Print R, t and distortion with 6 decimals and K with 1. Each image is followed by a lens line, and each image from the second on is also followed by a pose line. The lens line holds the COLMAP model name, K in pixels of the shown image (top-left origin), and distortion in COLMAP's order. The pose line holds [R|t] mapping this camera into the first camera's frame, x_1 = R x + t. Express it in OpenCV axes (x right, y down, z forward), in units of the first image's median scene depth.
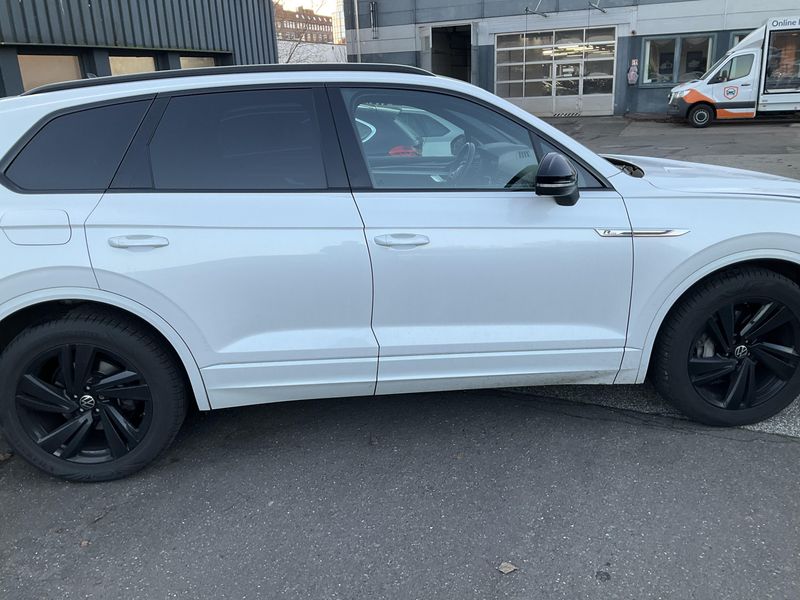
lens RADIAL K [[647.8, 0, 400.0], [0, 647.8, 300.0], [0, 0, 1]] dist [0.054770, -0.097462]
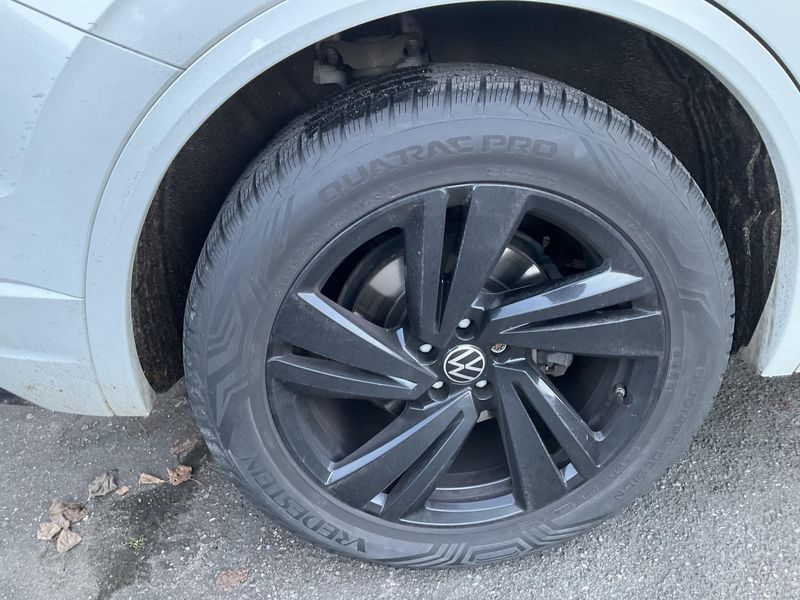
lens RADIAL K [[647.8, 0, 400.0], [0, 647.8, 300.0], [0, 0, 1]] dist [0.054770, -0.097462]
pose [[0.999839, -0.015806, 0.008461, -0.517442], [0.013564, 0.975522, 0.219481, 0.051942], [-0.011723, -0.219331, 0.975580, 0.689202]]
